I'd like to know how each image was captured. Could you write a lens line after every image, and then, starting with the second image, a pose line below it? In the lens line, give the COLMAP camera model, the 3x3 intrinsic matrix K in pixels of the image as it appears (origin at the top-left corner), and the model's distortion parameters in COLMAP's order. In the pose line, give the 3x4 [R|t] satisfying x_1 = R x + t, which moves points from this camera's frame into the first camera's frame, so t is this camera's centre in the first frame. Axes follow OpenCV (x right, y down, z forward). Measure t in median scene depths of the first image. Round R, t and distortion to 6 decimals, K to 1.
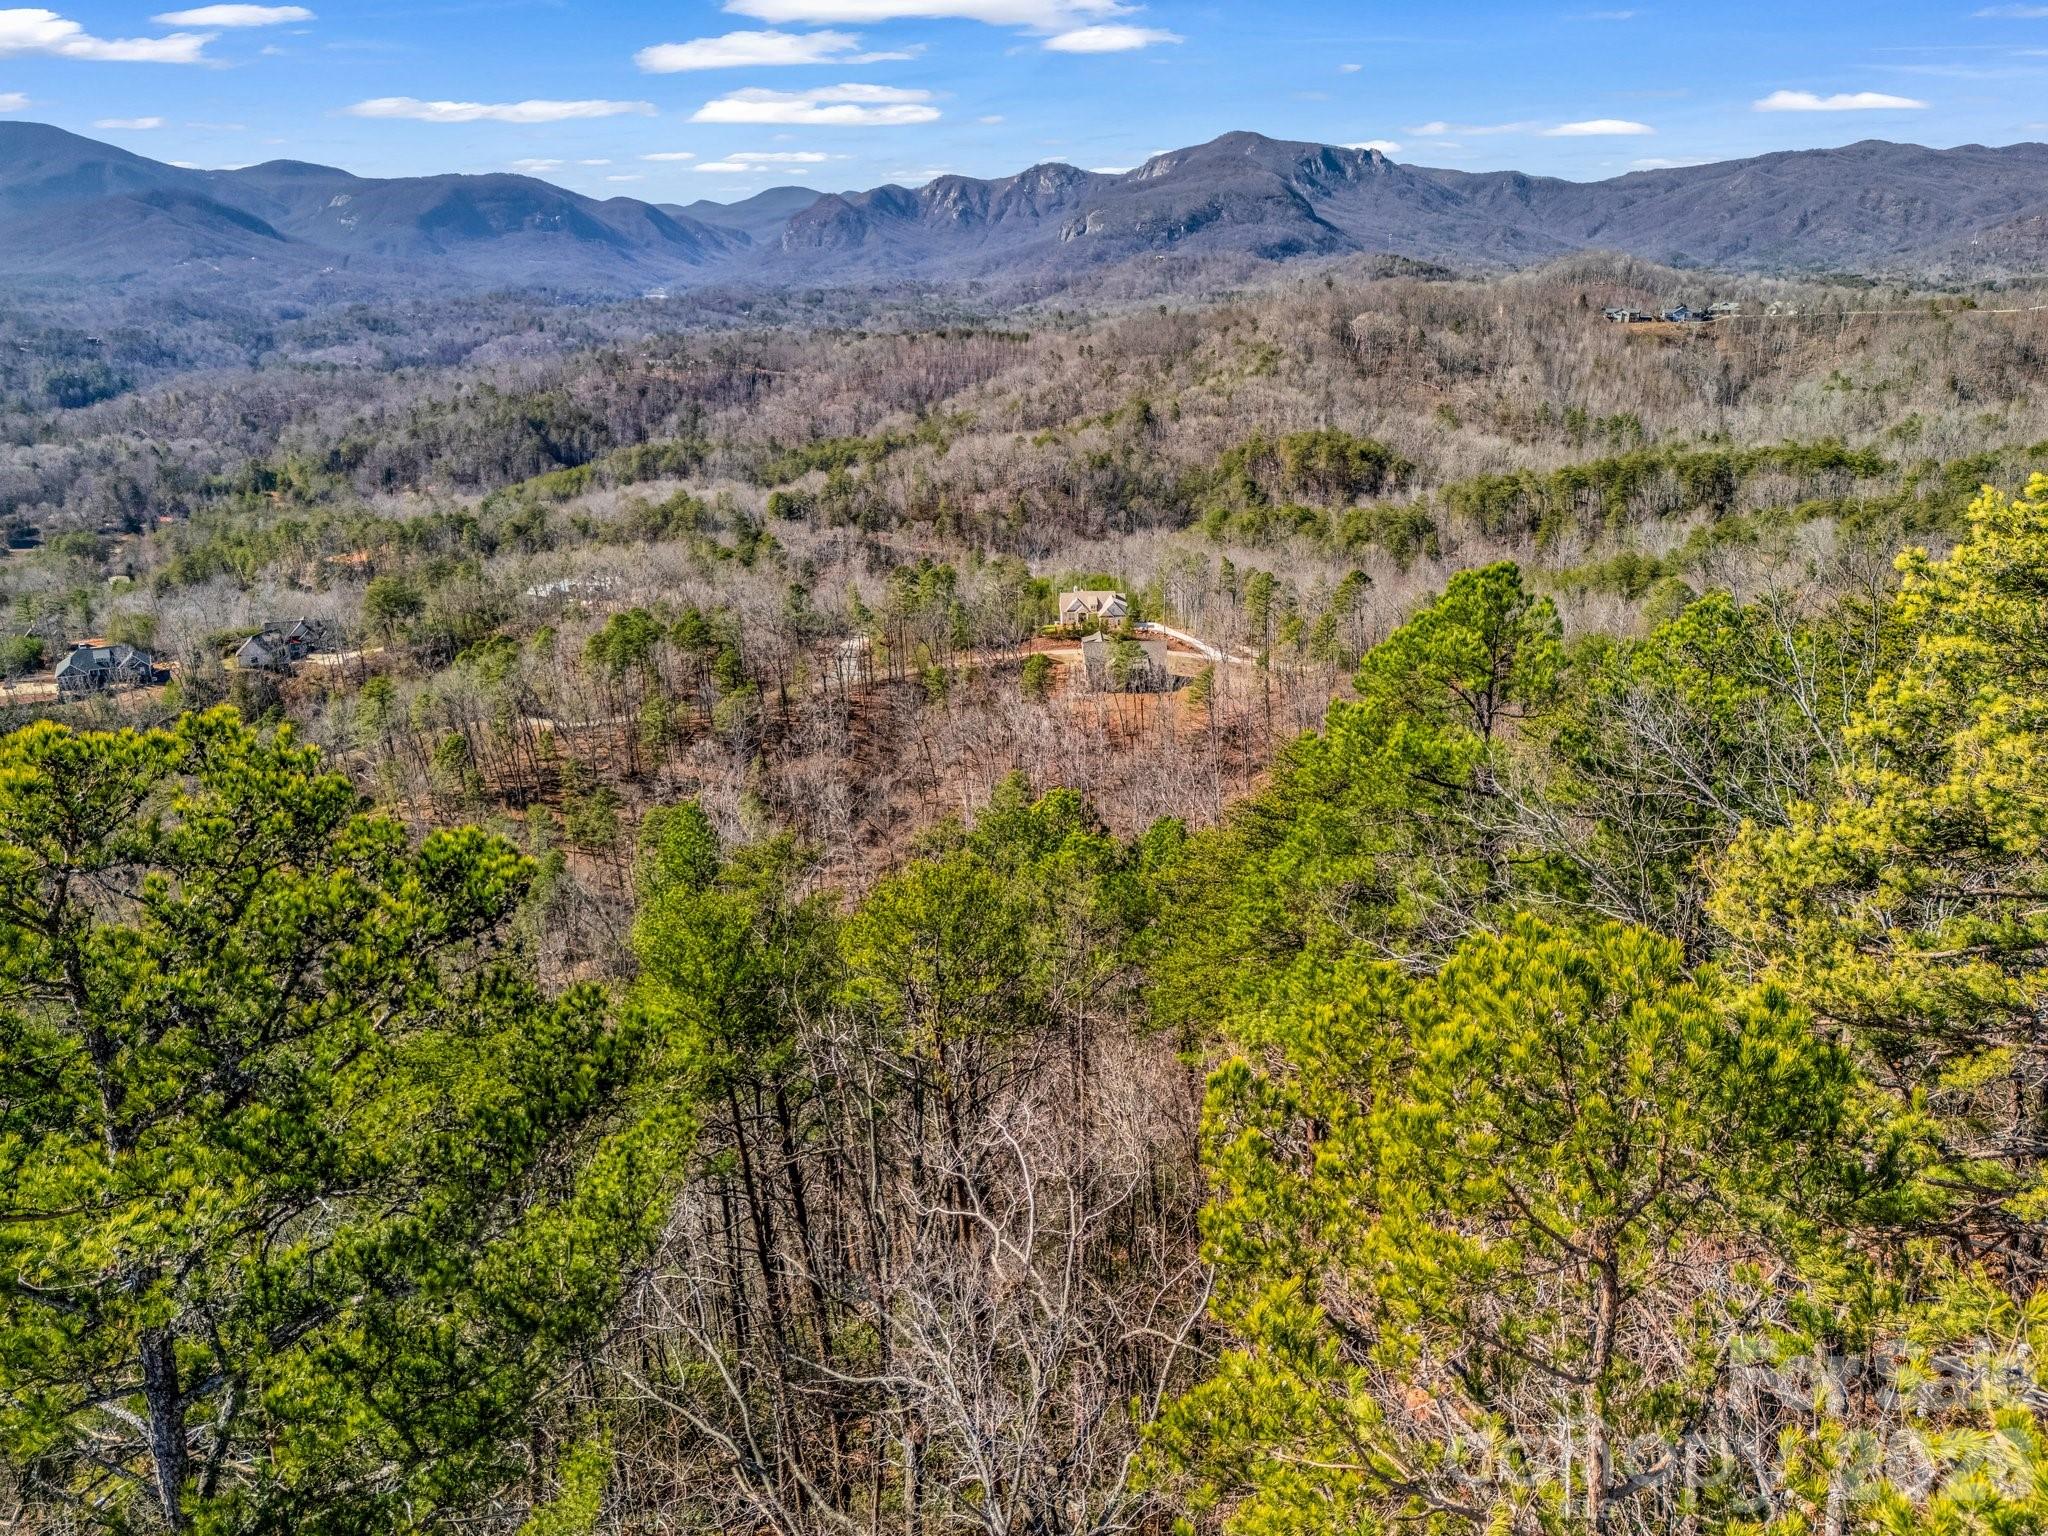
lens RADIAL K [[1529.8, 0, 1011.0], [0, 1529.8, 755.4], [0, 0, 1]] dist [0.057743, -0.045687]
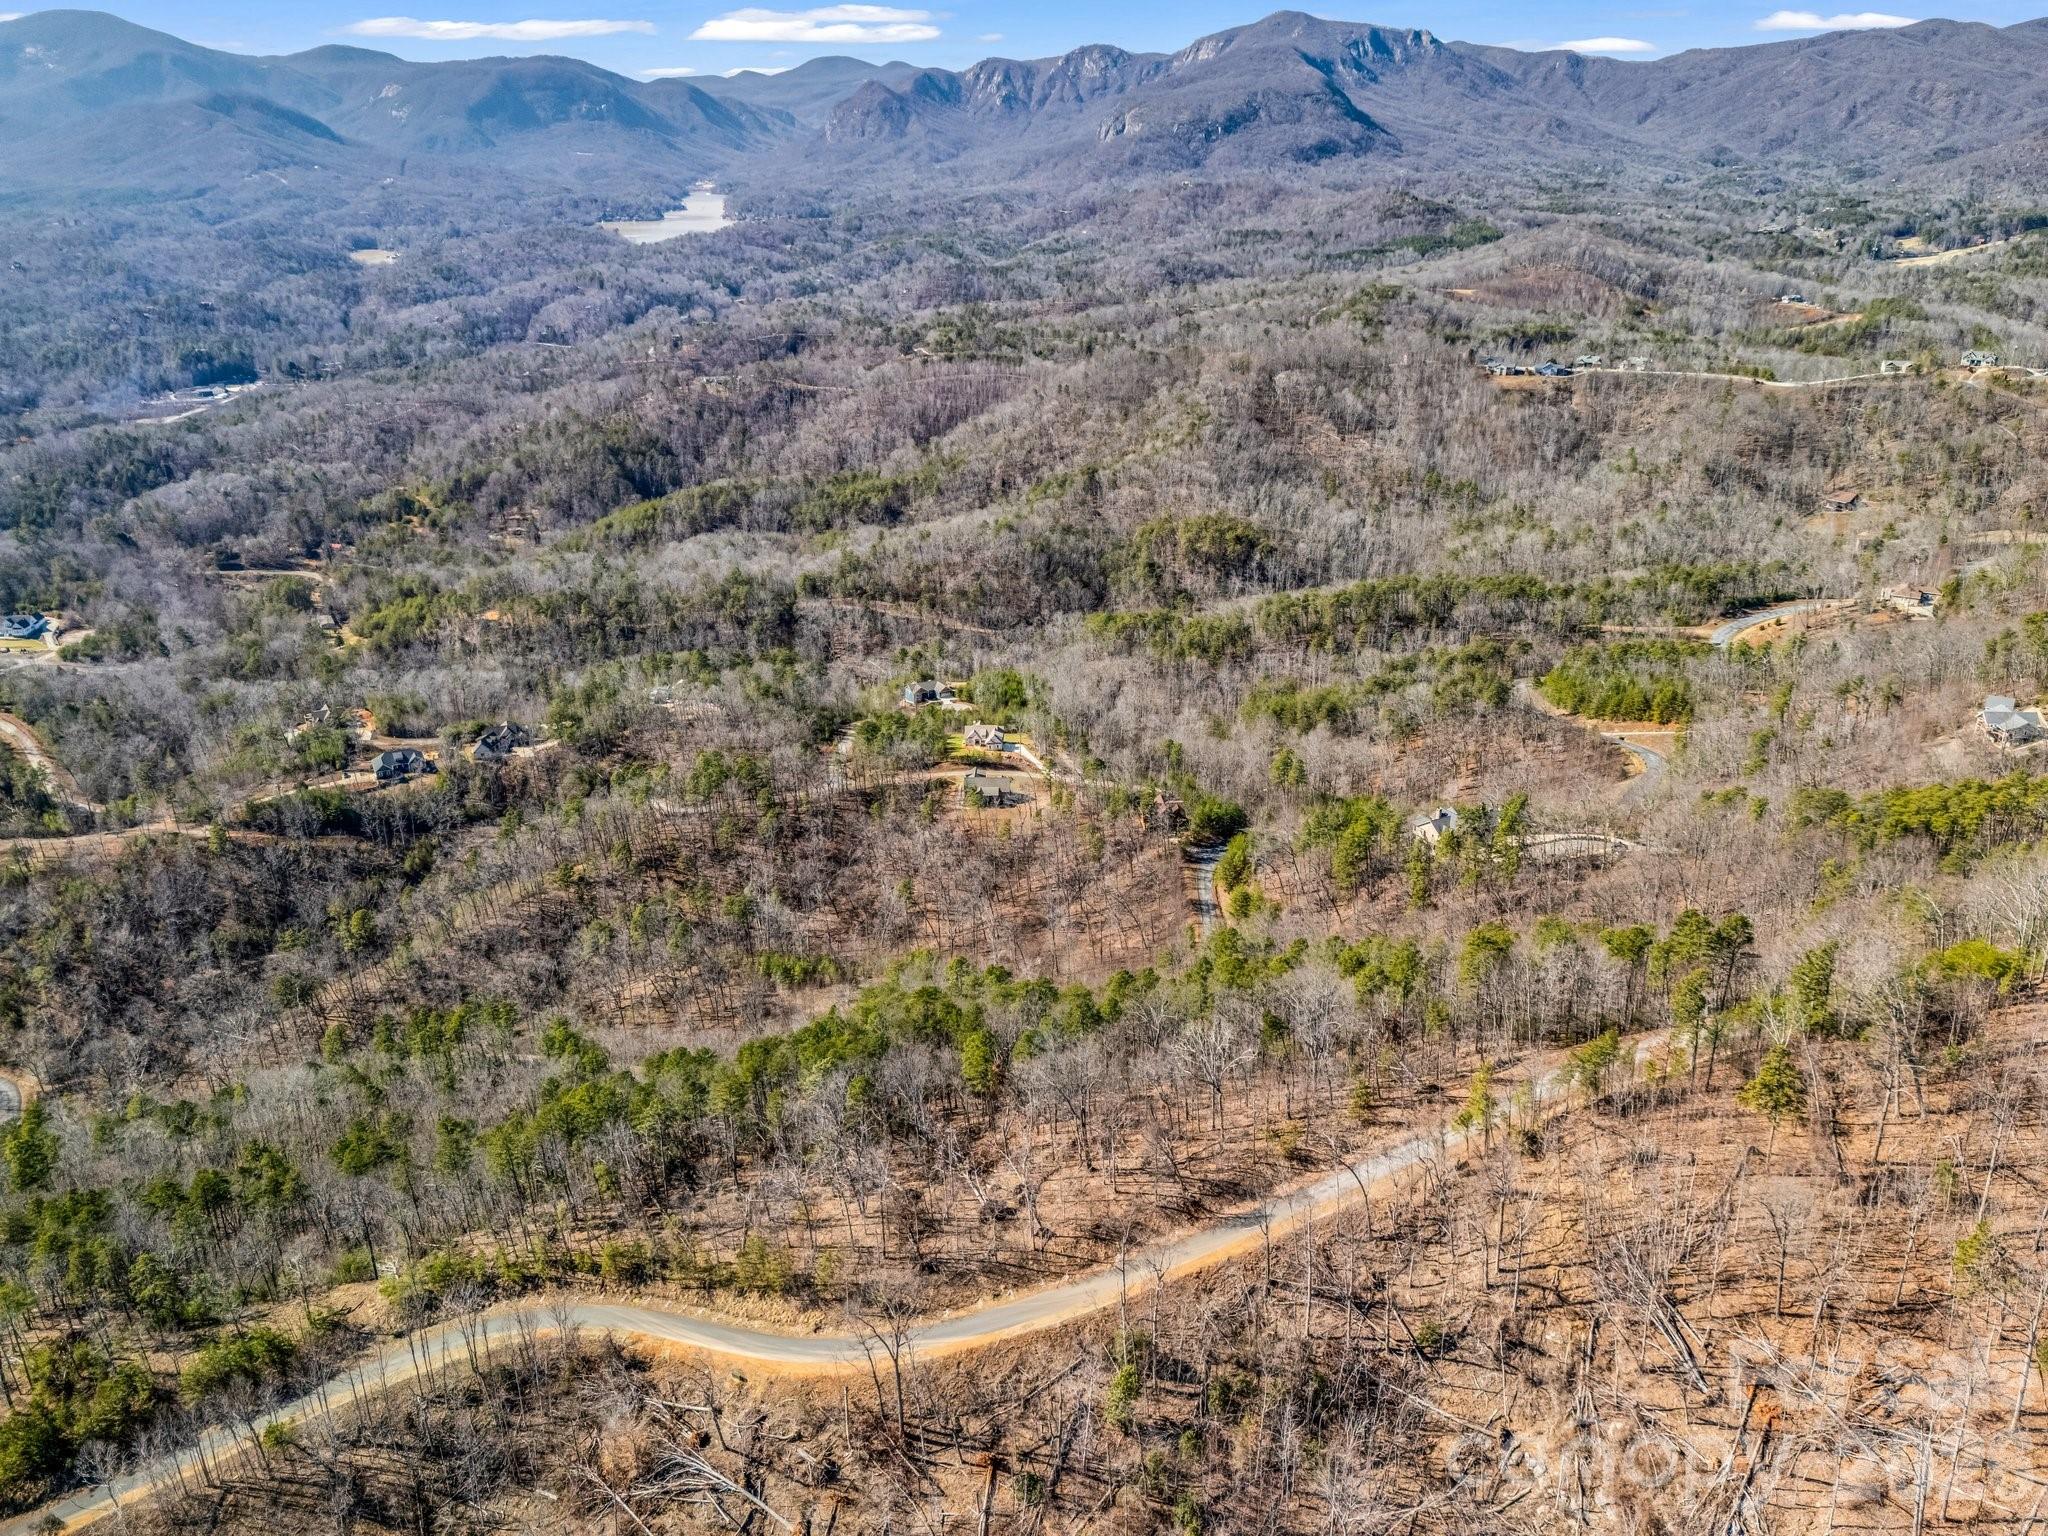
lens RADIAL K [[1529.8, 0, 1009.5], [0, 1529.8, 769.1], [0, 0, 1]] dist [0.057743, -0.045687]
pose [[0.999446, 0.008326, -0.032220, 0.044197], [-0.005403, 0.995947, 0.089781, -0.068370], [0.032837, -0.089557, 0.995440, -0.216907]]
